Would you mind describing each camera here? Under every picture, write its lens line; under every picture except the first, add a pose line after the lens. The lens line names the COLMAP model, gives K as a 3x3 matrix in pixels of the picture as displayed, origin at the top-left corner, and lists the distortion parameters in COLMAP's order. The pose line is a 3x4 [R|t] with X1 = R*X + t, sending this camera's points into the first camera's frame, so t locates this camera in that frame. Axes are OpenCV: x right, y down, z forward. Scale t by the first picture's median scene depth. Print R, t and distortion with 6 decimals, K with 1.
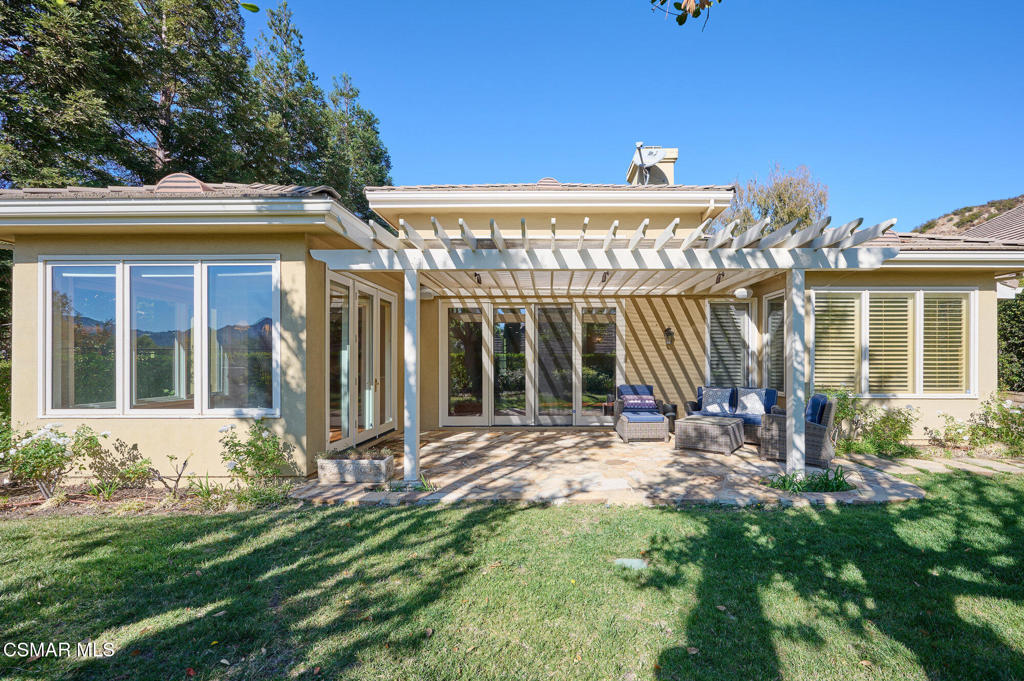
lens RADIAL K [[460.8, 0, 546.4], [0, 460.8, 361.9], [0, 0, 1]] dist [0.000537, 0.000595]
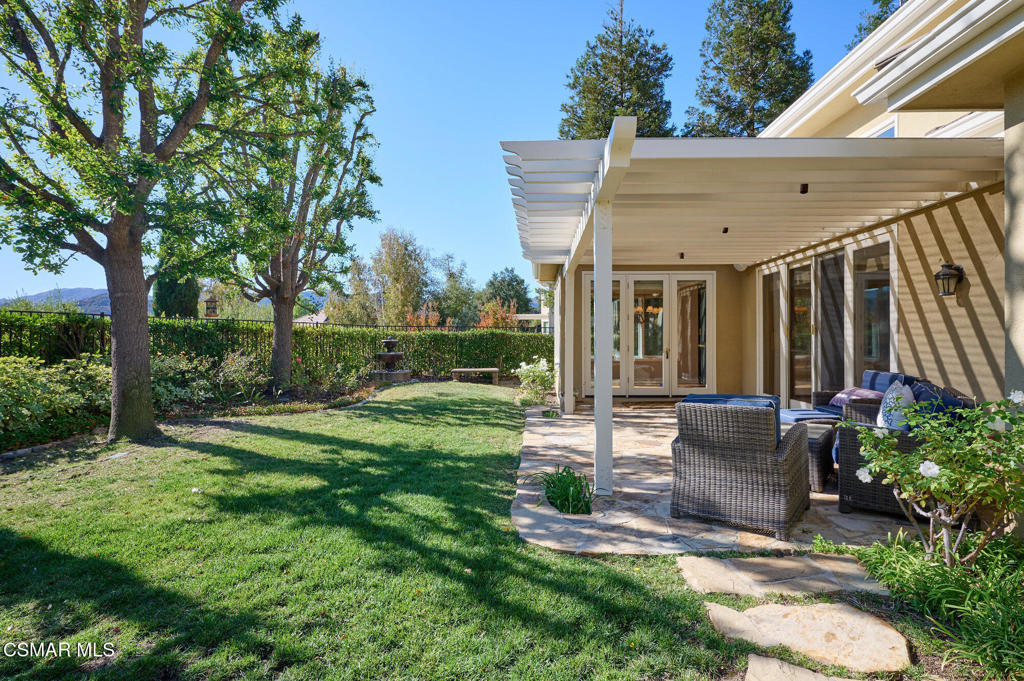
lens RADIAL K [[509.3, 0, 516.2], [0, 509.3, 336.1], [0, 0, 1]] dist [-0.001846, -0.001511]
pose [[-0.041129, -0.001815, -0.999152, 0.829757], [-0.000850, 0.999998, -0.001781, 0.006342], [0.999153, 0.000776, -0.041131, 0.547442]]
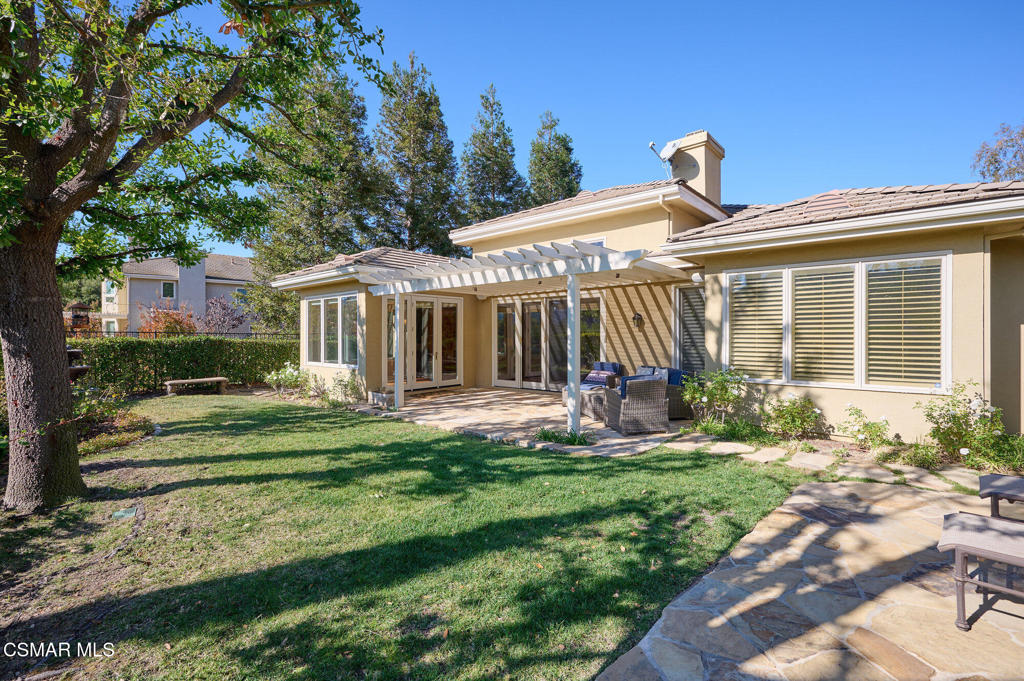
lens RADIAL K [[469.5, 0, 512.4], [0, 469.5, 339.7], [0, 0, 1]] dist [-0.000749, -0.000326]
pose [[0.749908, 0.004428, -0.661527, 0.793172], [0.000429, 0.999974, 0.007181, -0.015906], [0.661542, -0.005669, 0.749887, -0.069087]]
